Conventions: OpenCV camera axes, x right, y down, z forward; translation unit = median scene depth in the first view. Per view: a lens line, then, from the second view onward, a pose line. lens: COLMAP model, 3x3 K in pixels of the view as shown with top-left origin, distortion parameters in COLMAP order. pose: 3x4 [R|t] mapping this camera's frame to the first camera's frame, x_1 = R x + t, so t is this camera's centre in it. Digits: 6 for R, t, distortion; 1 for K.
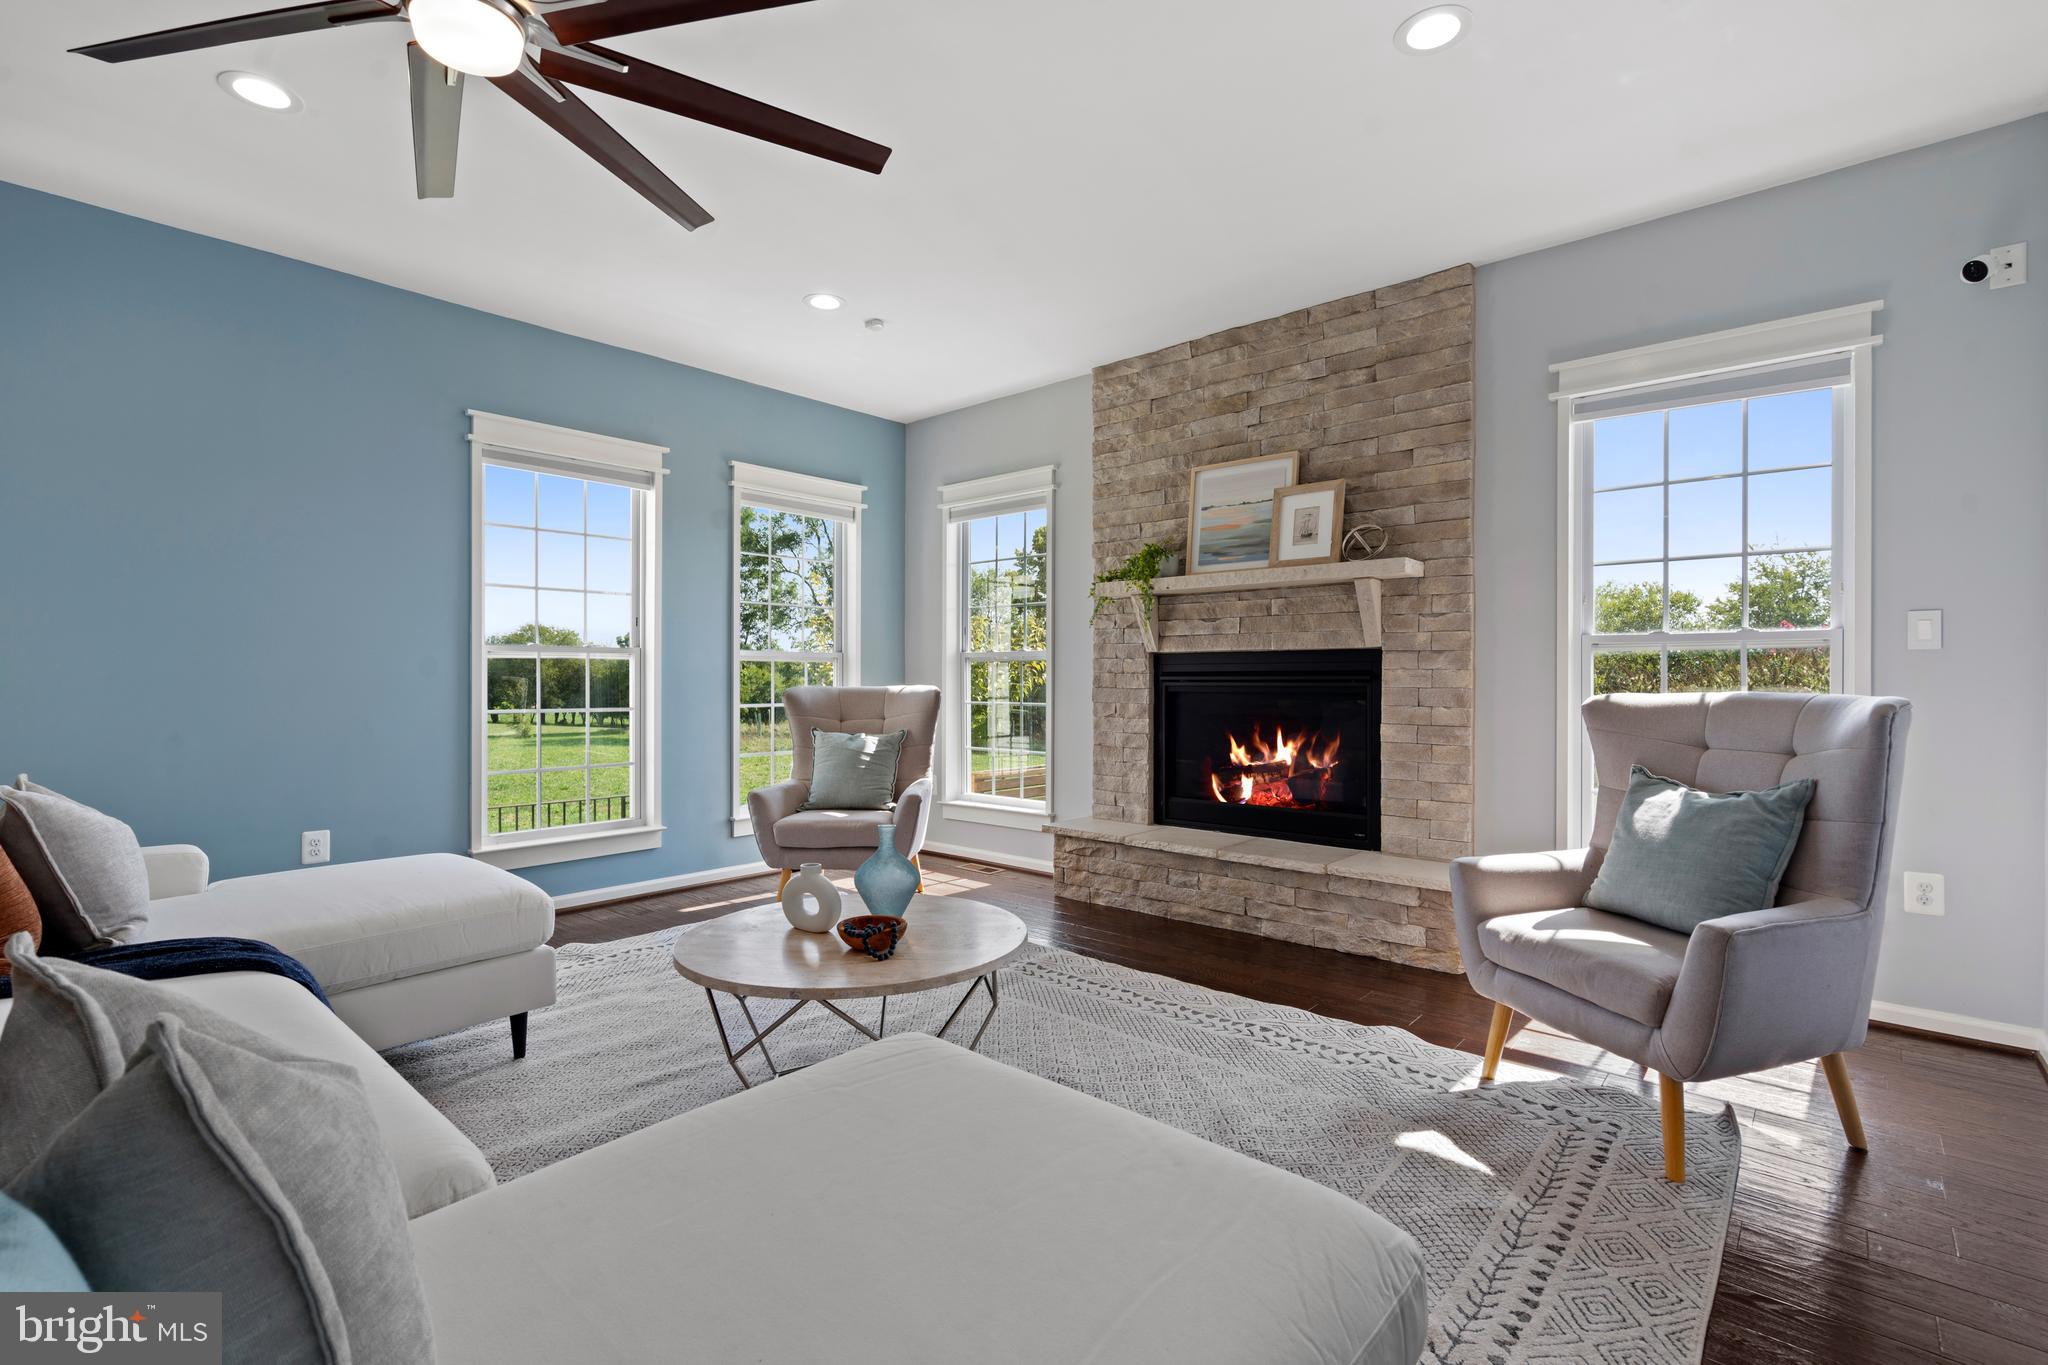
lens RADIAL K [[924.8, 0, 1029.8], [0, 924.8, 674.2], [0, 0, 1]] dist [-0.003600, 0.000102]
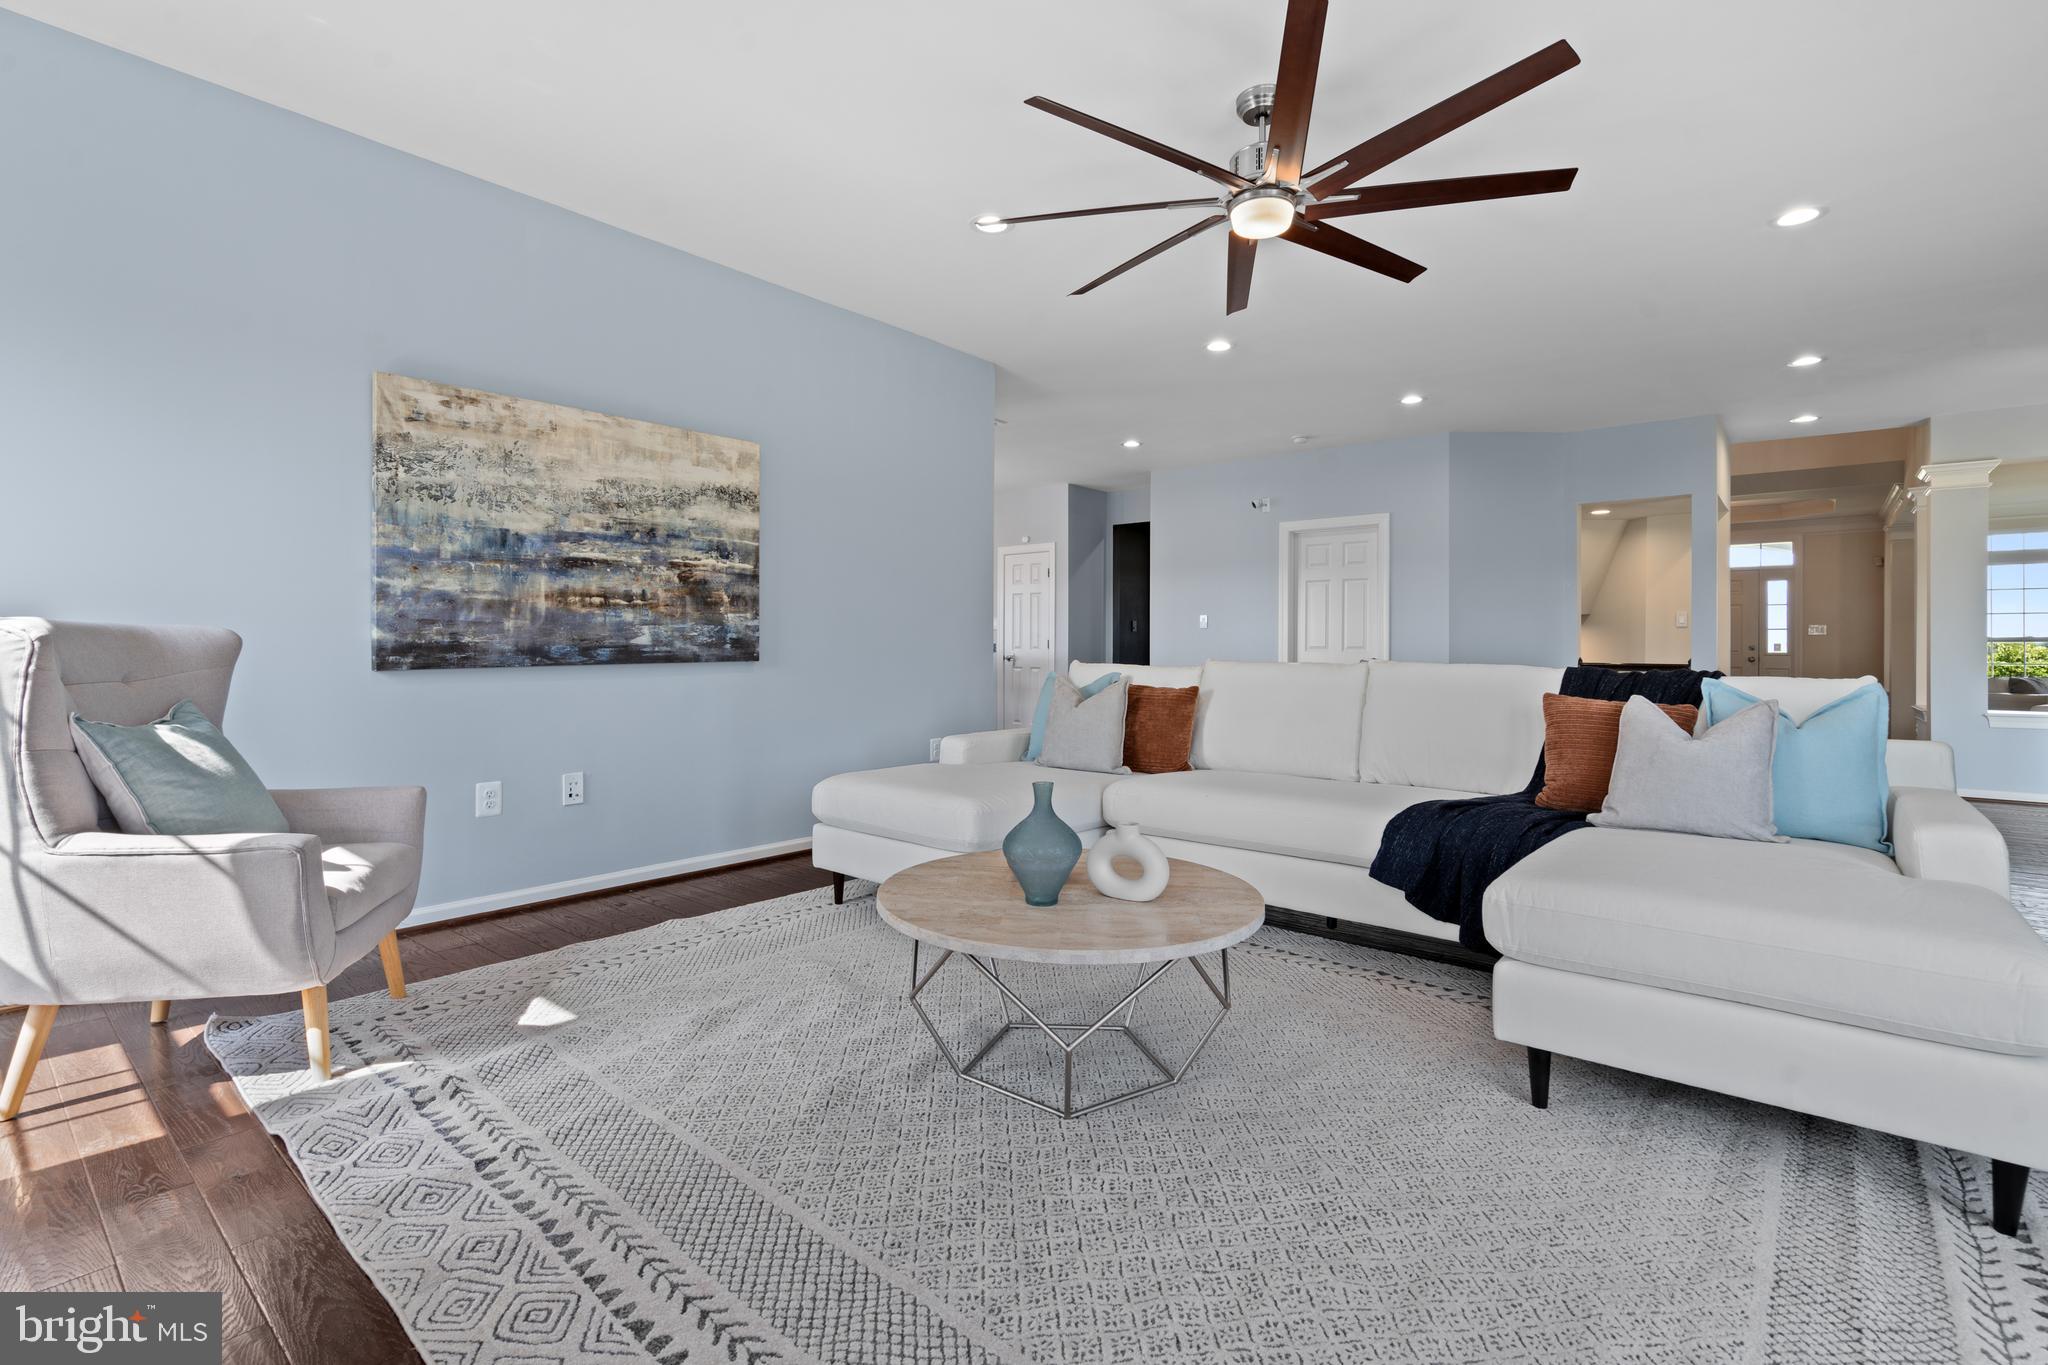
lens RADIAL K [[924.8, 0, 1029.8], [0, 924.8, 674.2], [0, 0, 1]] dist [-0.003600, 0.000102]
pose [[-0.999281, 0.000768, -0.037910, -0.122763], [0.000291, 0.999921, 0.012574, 0.056092], [0.037916, 0.012554, -0.999202, 1.942787]]
